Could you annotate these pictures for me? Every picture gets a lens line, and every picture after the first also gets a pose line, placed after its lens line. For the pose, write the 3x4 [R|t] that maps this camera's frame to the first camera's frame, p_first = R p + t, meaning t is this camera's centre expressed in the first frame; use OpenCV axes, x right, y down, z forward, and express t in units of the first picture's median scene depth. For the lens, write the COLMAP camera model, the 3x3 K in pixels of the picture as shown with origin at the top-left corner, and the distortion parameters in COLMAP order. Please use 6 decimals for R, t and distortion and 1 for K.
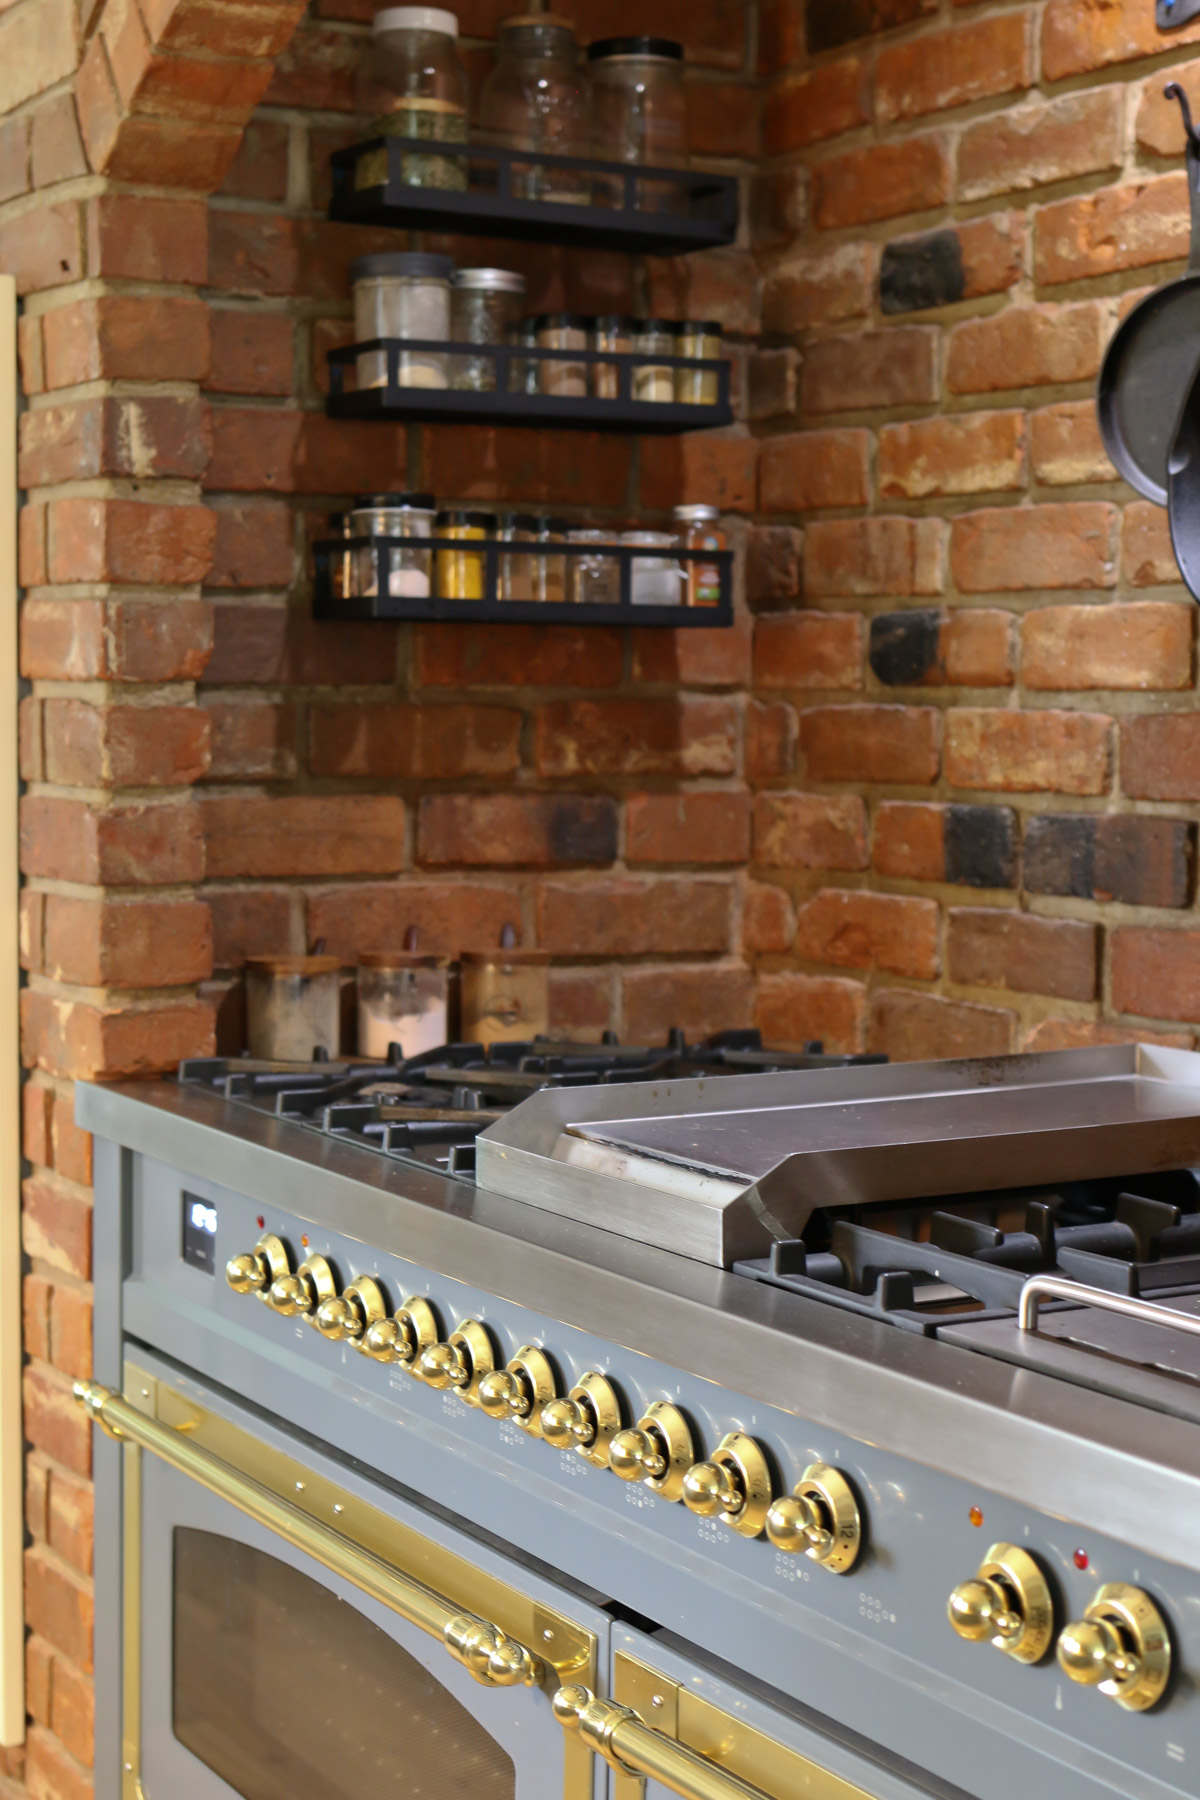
lens RADIAL K [[2929.9, 0, 600.0], [0, 2929.9, 900.0], [0, 0, 1]] dist [-0.061546, 0.025902]
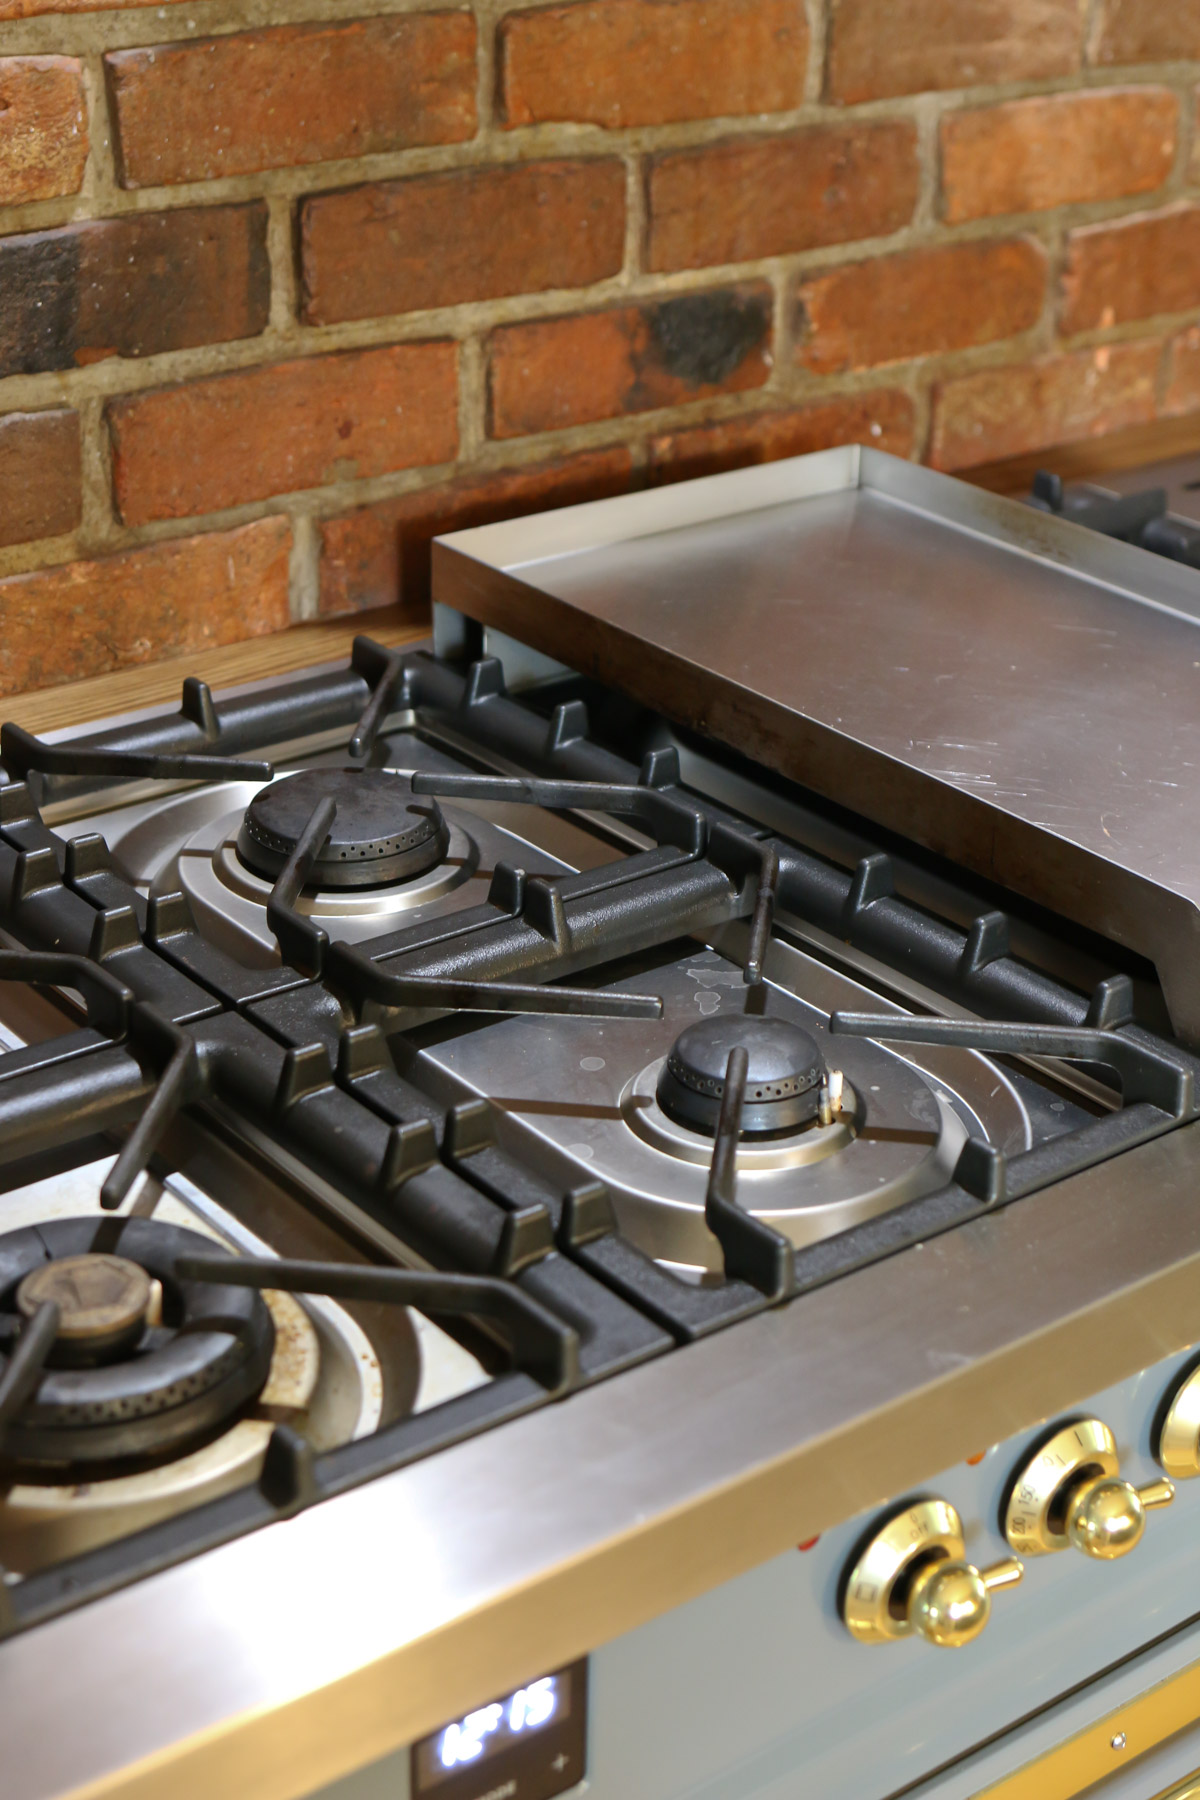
lens RADIAL K [[2837.4, 0, 600.0], [0, 2837.4, 900.0], [0, 0, 1]] dist [-0.071689, 0.065934]
pose [[-0.157384, -0.443731, 0.882232, -0.382746], [0.046926, 0.888996, 0.455505, -0.152023], [-0.986422, 0.113089, -0.119091, 0.907953]]
